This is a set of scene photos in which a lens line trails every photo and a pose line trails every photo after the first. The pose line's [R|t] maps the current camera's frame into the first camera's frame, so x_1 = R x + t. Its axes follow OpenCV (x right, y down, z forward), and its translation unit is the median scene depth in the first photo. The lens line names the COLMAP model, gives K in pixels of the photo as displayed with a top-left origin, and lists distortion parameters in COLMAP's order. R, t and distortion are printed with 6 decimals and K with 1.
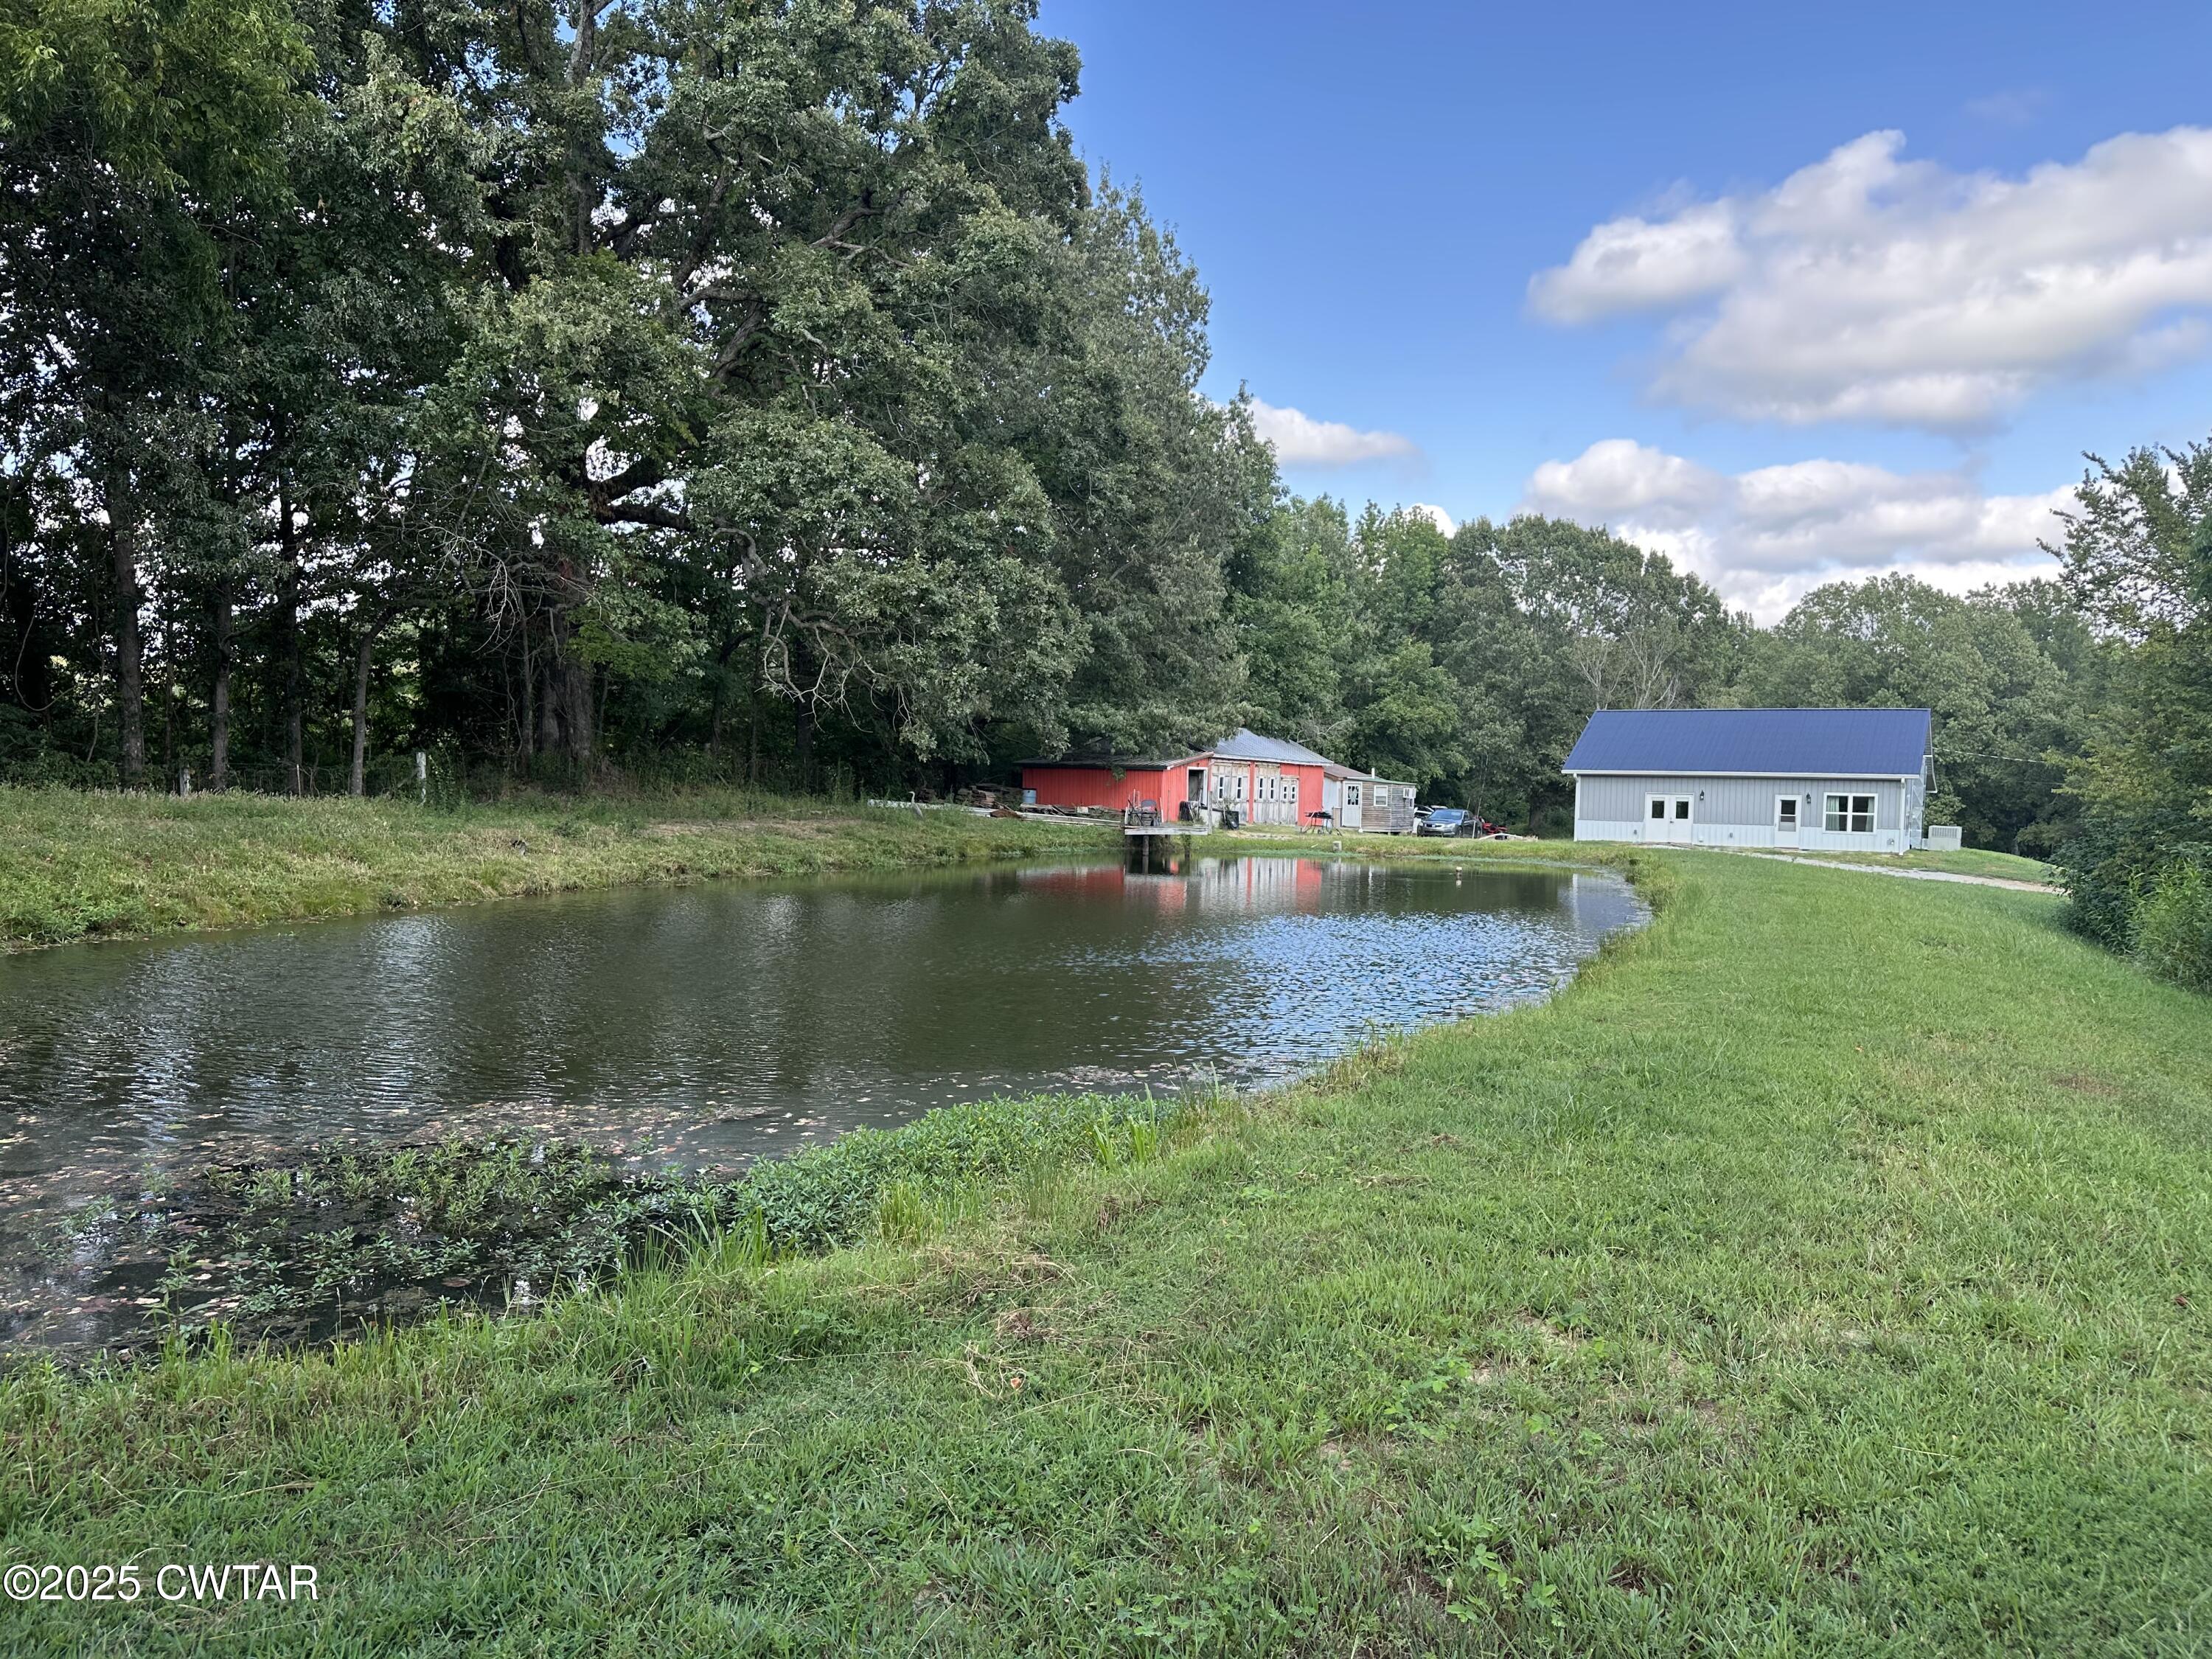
lens RADIAL K [[1534.7, 0, 1099.7], [0, 1534.7, 825.0], [0, 0, 1]] dist [0.001205, -0.000767]
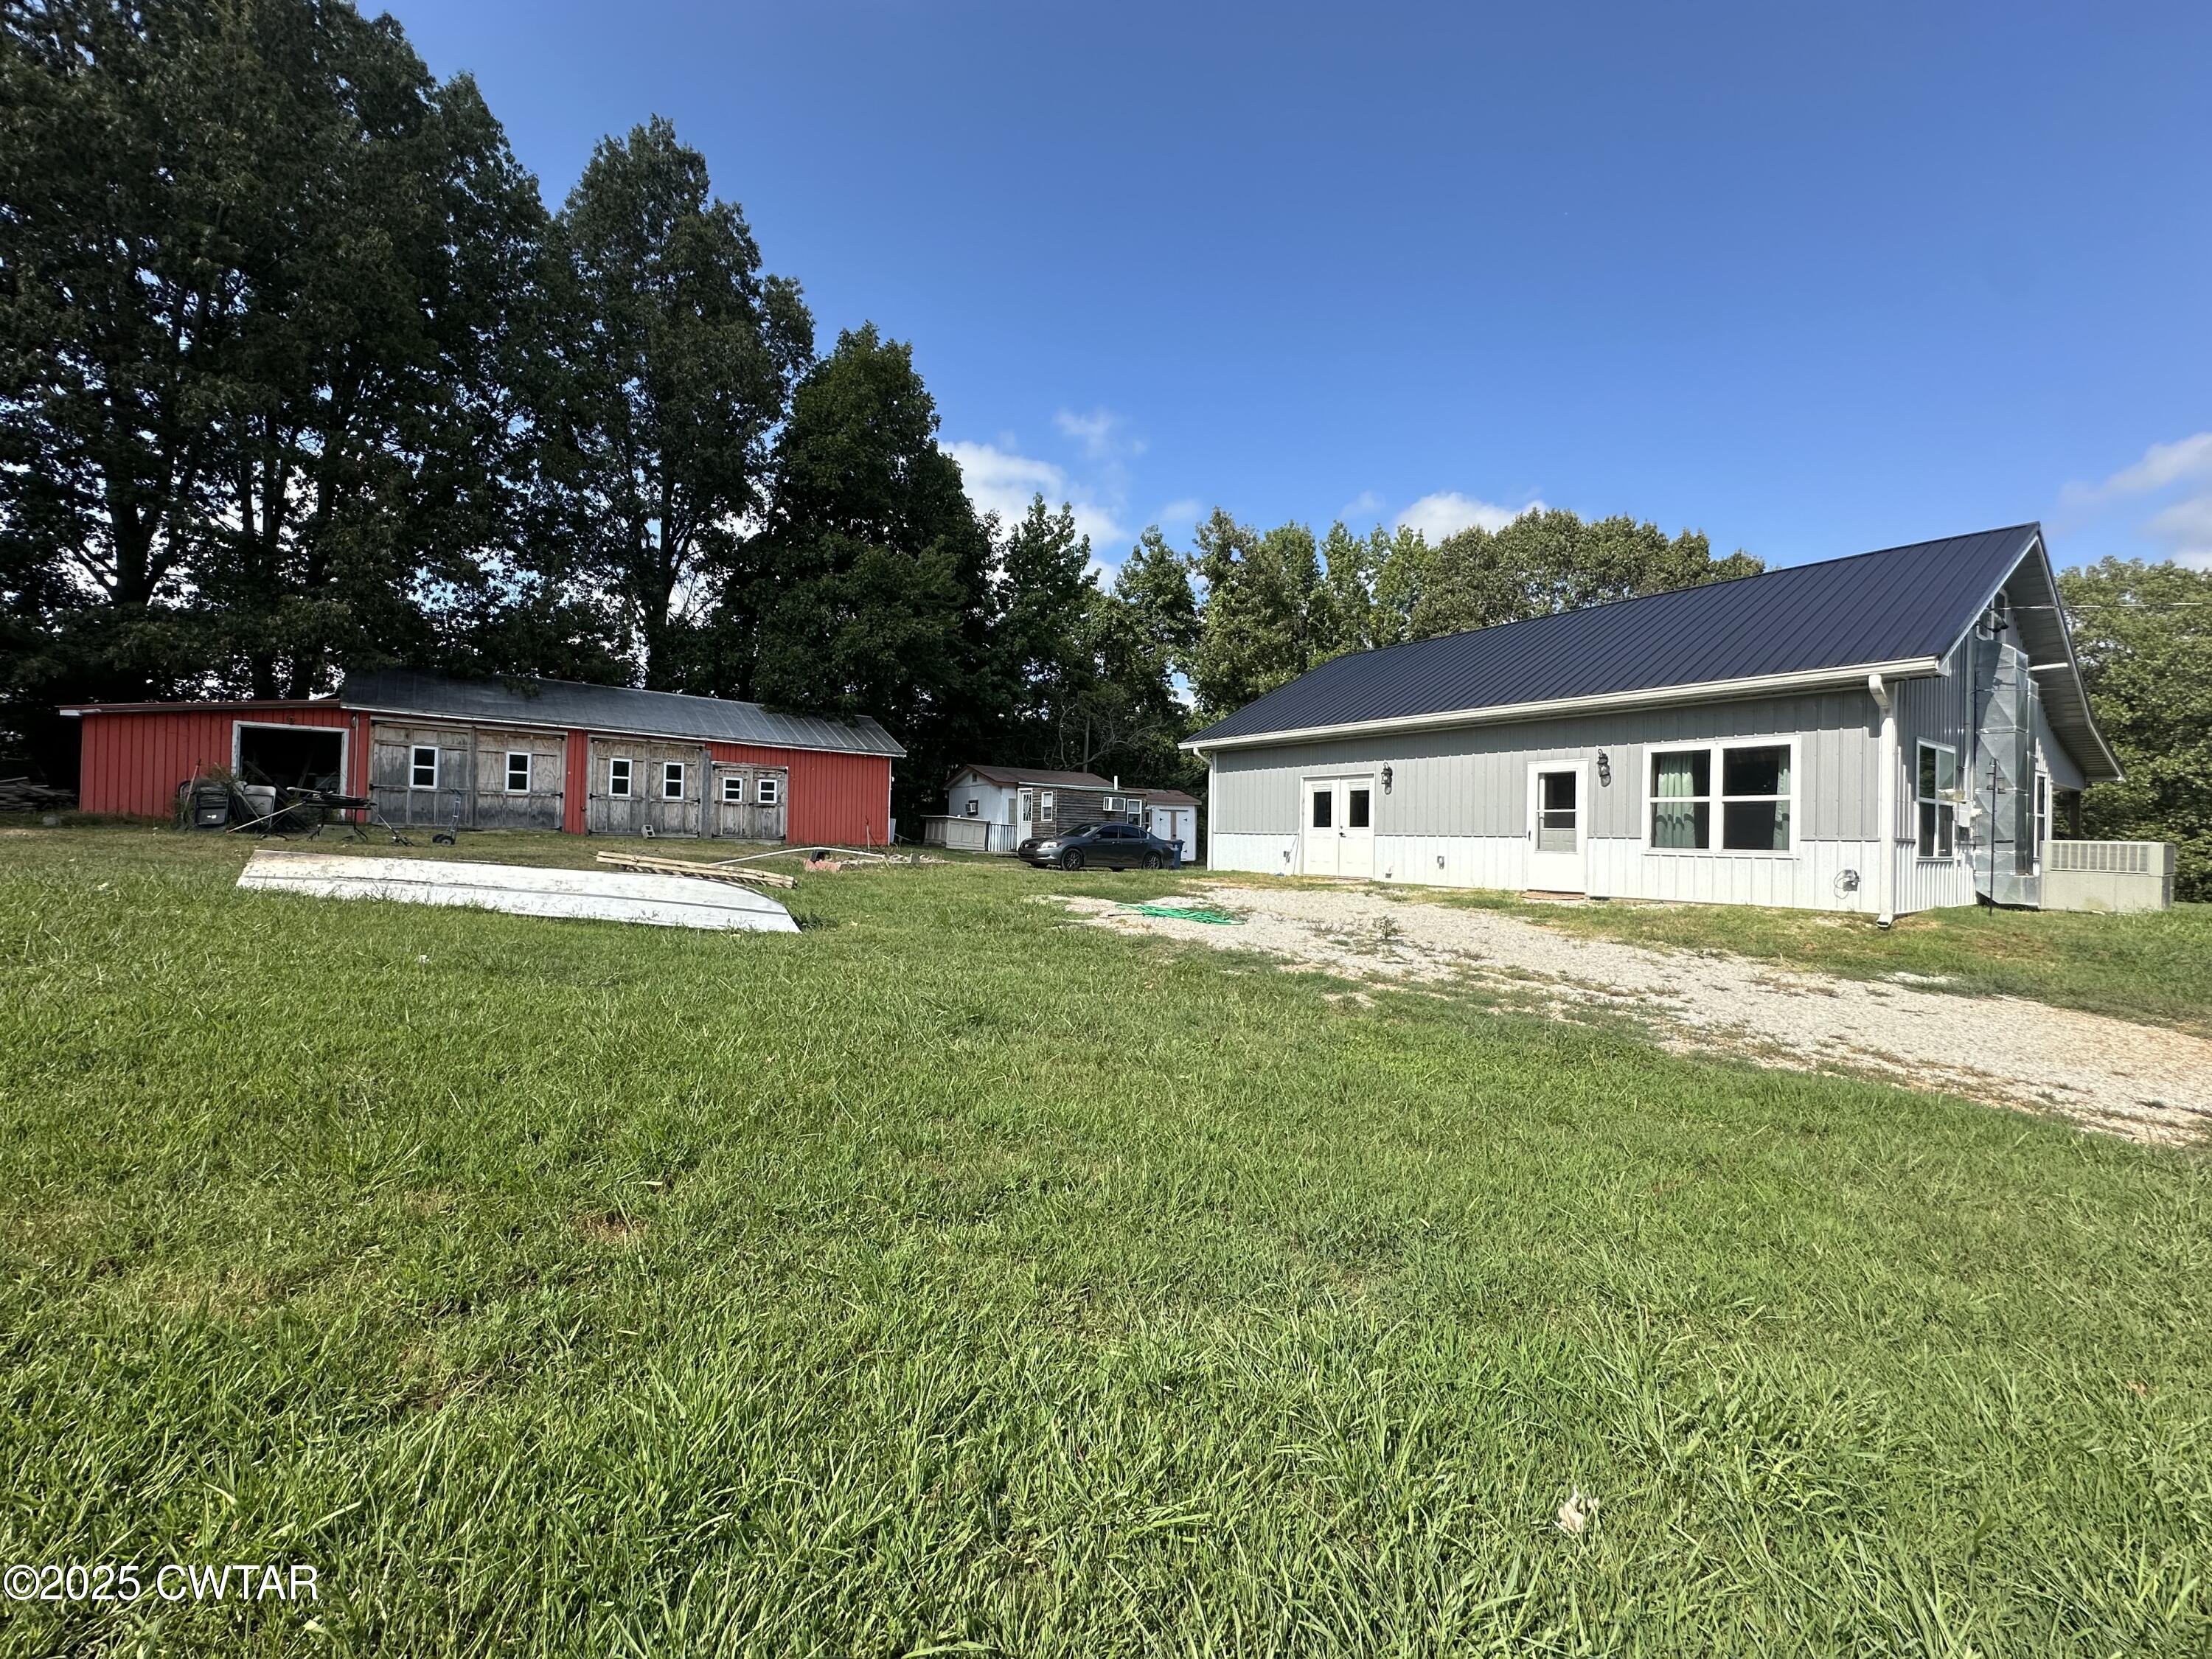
lens RADIAL K [[896.0, 0, 1116.6], [0, 896.0, 843.9], [0, 0, 1]] dist [-0.001887, -0.000222]
pose [[0.932387, -0.002867, -0.361451, 0.410170], [-0.004370, 0.999806, -0.019203, 0.007016], [0.361436, 0.019484, 0.932193, 0.714958]]
